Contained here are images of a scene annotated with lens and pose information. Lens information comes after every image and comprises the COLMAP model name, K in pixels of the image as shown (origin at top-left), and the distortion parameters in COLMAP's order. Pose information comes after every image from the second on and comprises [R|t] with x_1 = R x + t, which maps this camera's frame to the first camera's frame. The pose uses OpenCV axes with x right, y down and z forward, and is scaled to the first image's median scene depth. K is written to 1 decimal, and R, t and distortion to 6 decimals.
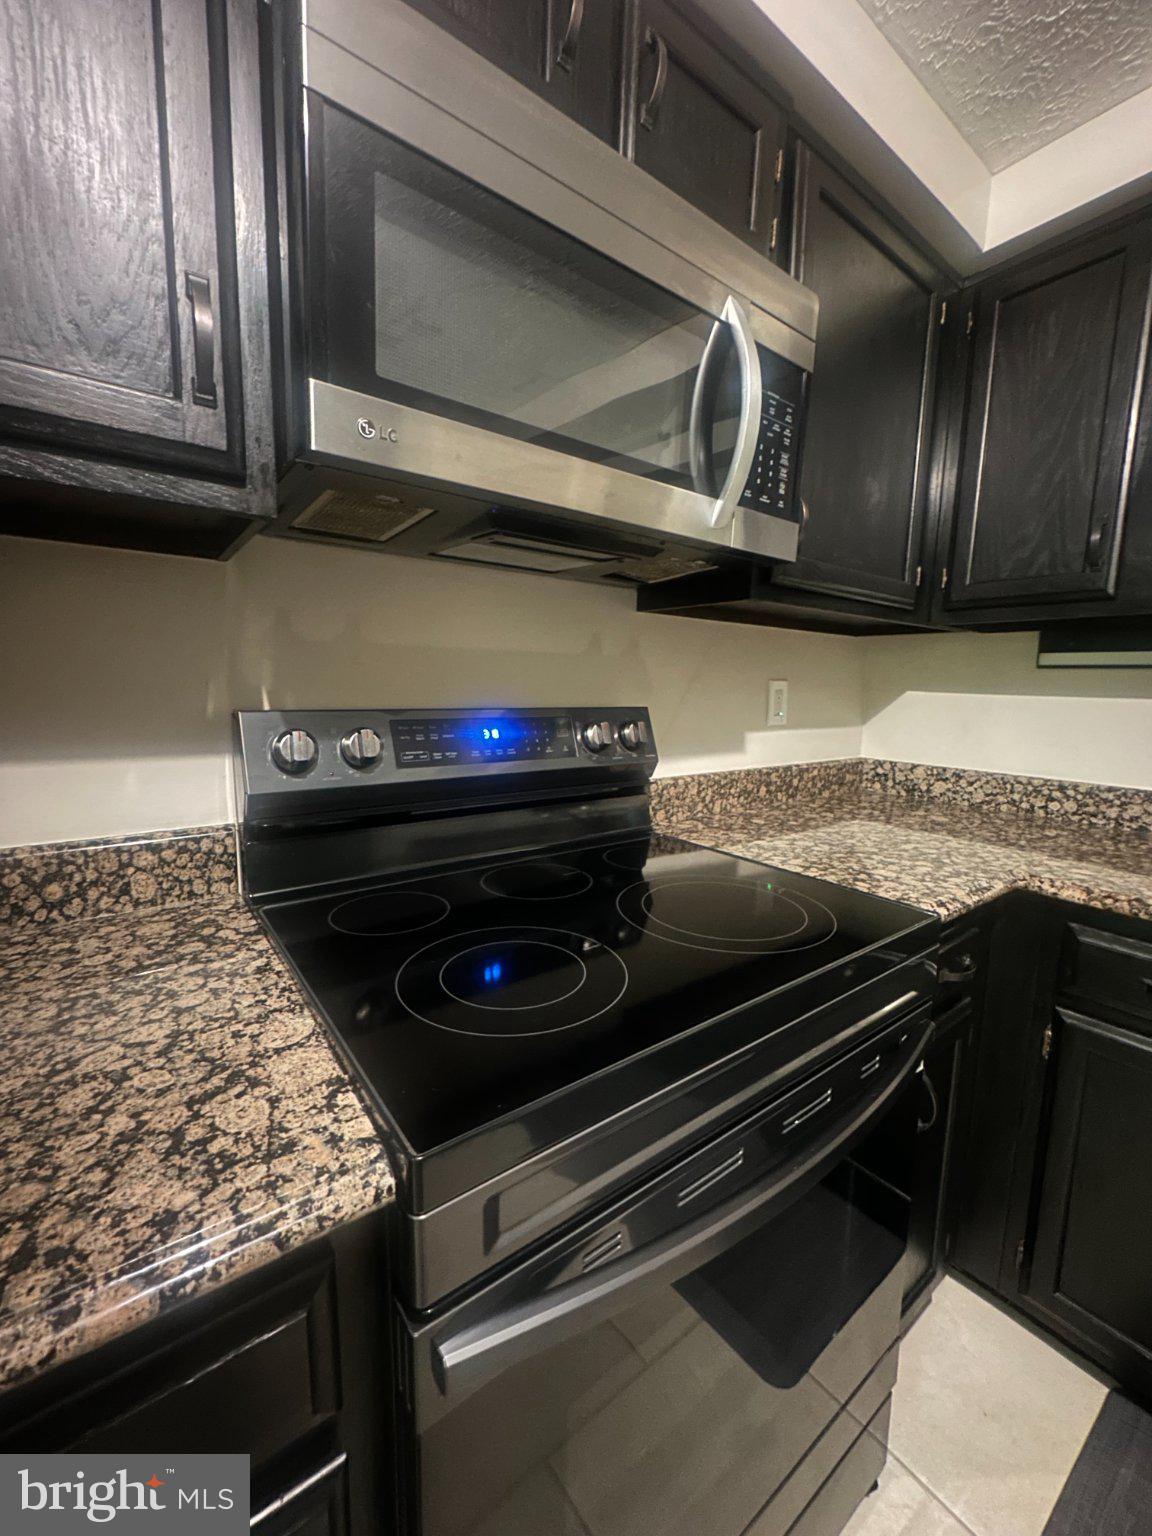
lens RADIAL K [[624.6, 0, 576.0], [0, 624.6, 768.0], [0, 0, 1]] dist [0.001185, 0.000106]
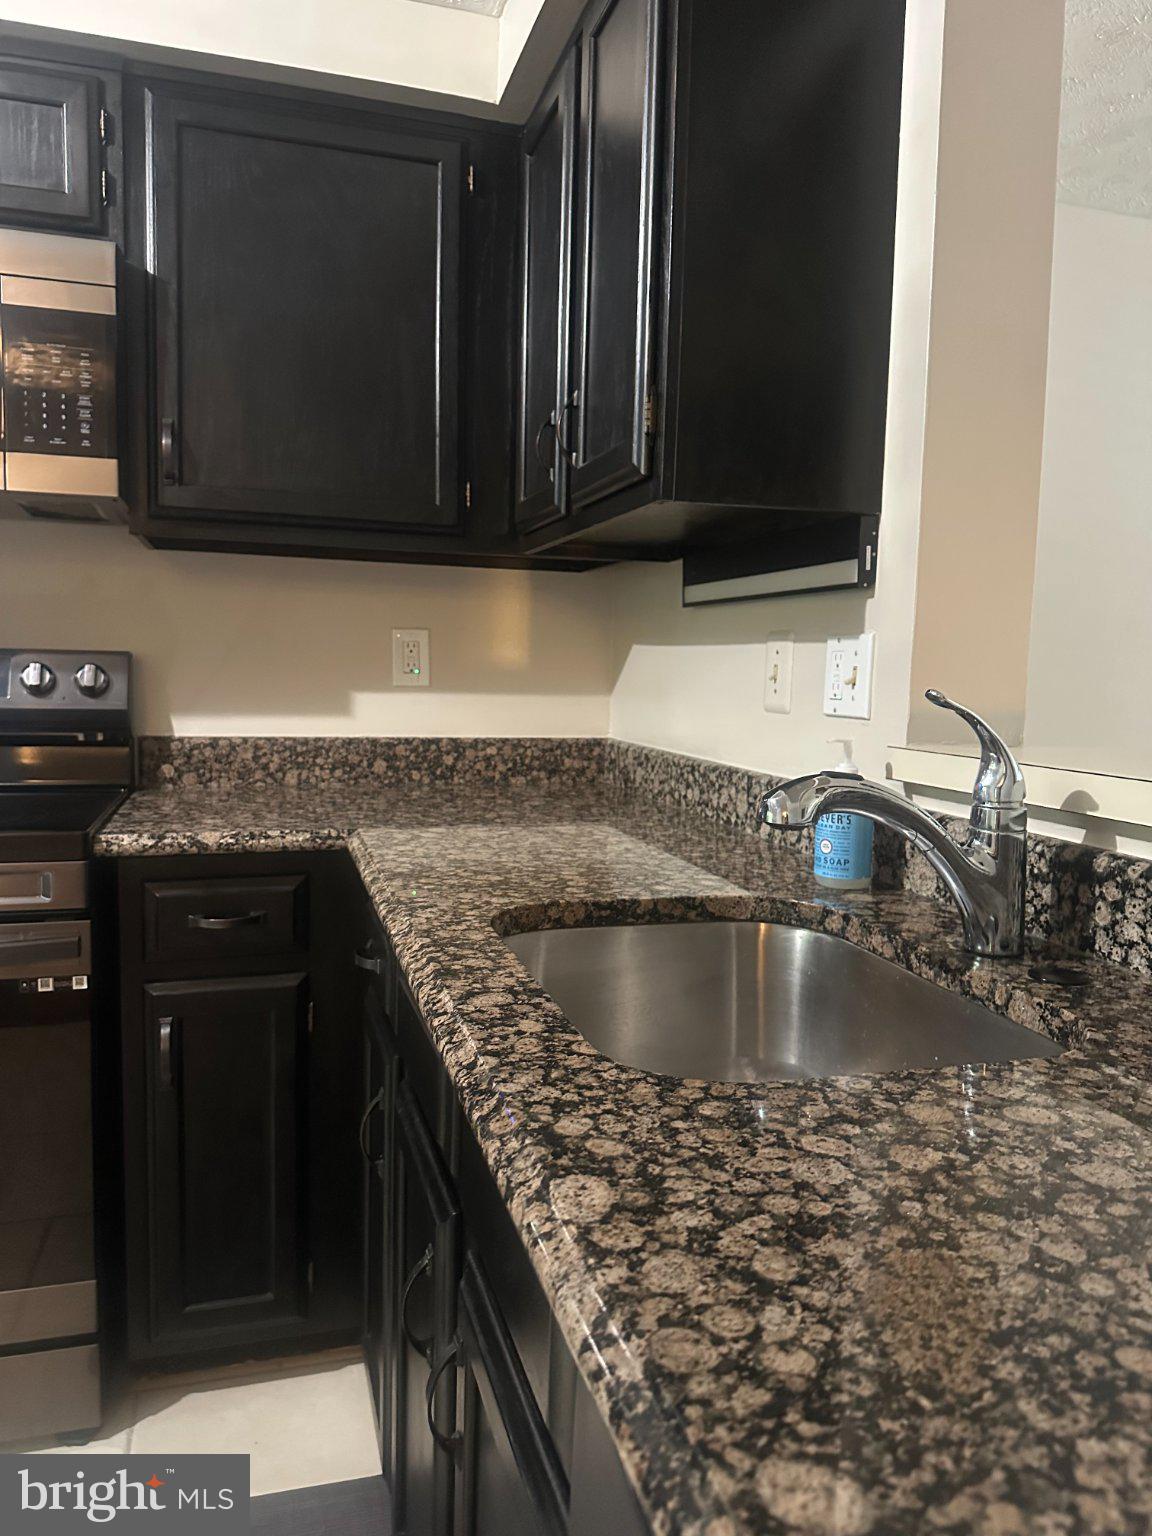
lens RADIAL K [[1072.8, 0, 576.0], [0, 1072.8, 768.0], [0, 0, 1]] dist [0.002523, -0.000787]
pose [[0.939380, 0.032999, -0.341287, 1.068658], [-0.049133, 0.998041, -0.038737, 0.085366], [0.339340, 0.053158, 0.939161, -0.218905]]
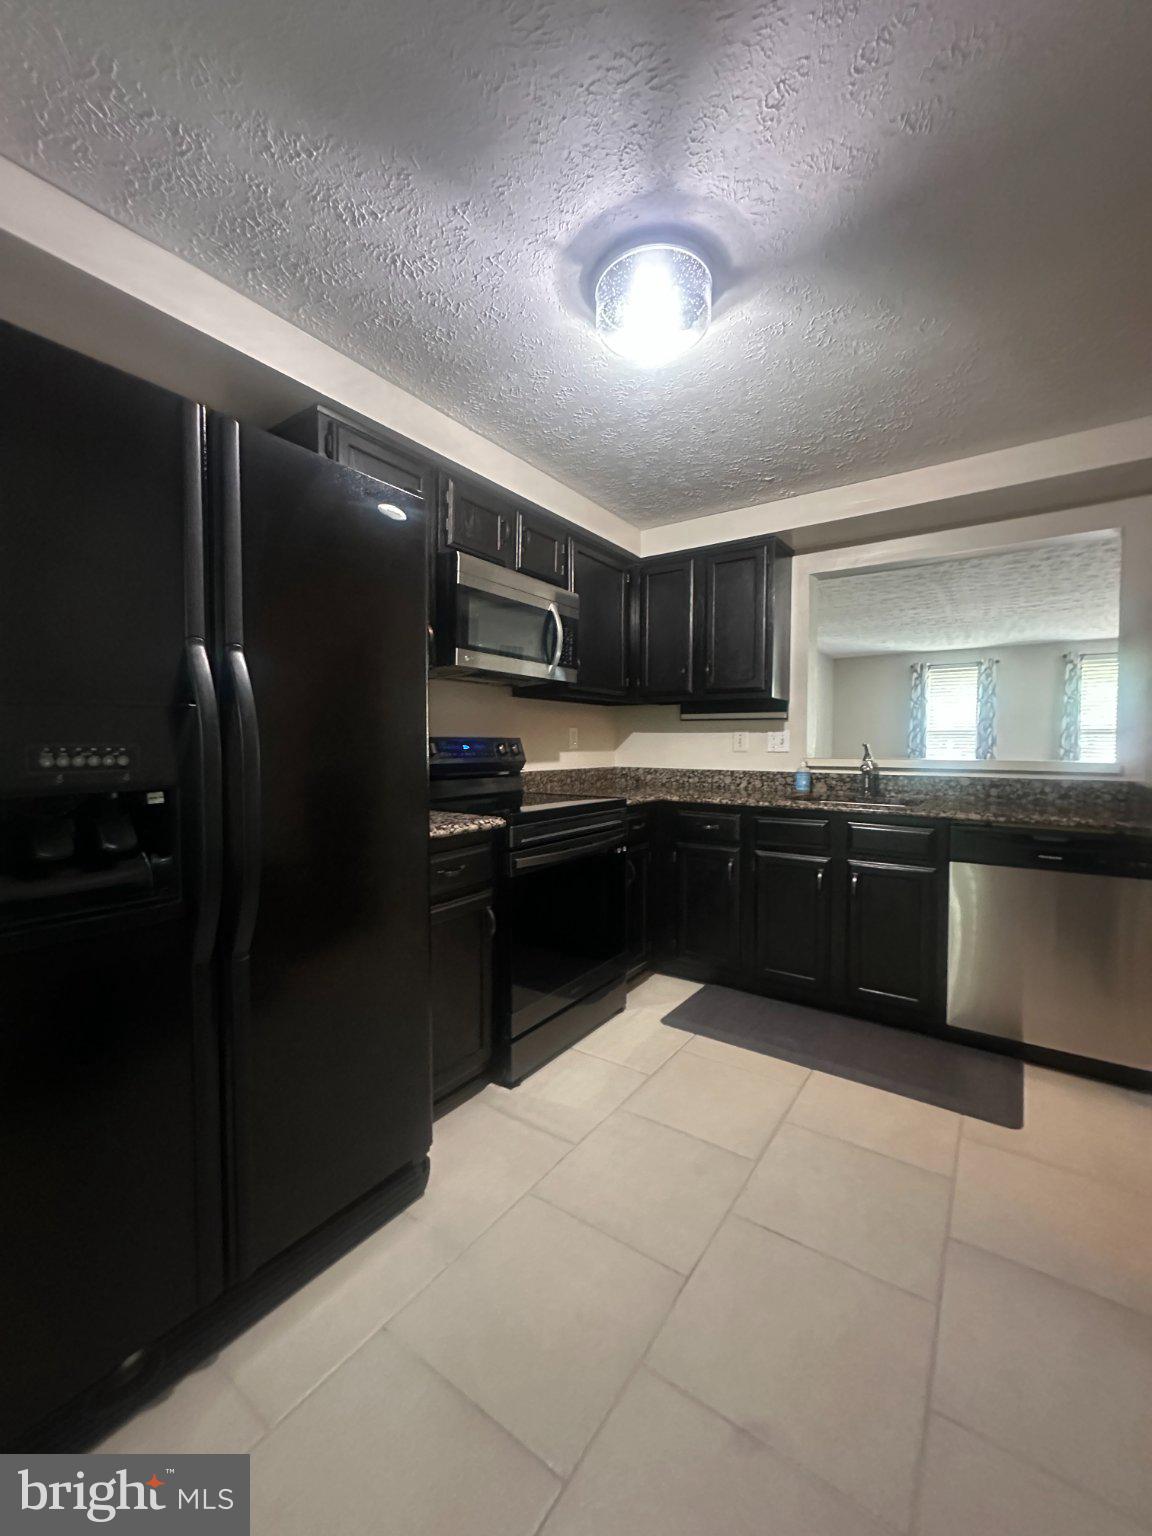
lens RADIAL K [[624.6, 0, 576.0], [0, 624.6, 768.0], [0, 0, 1]] dist [0.001185, 0.000106]
pose [[0.949664, -0.030536, 0.311779, -0.343650], [0.058329, 0.995070, -0.080208, 0.175022], [-0.307793, 0.094356, 0.946763, -1.036490]]
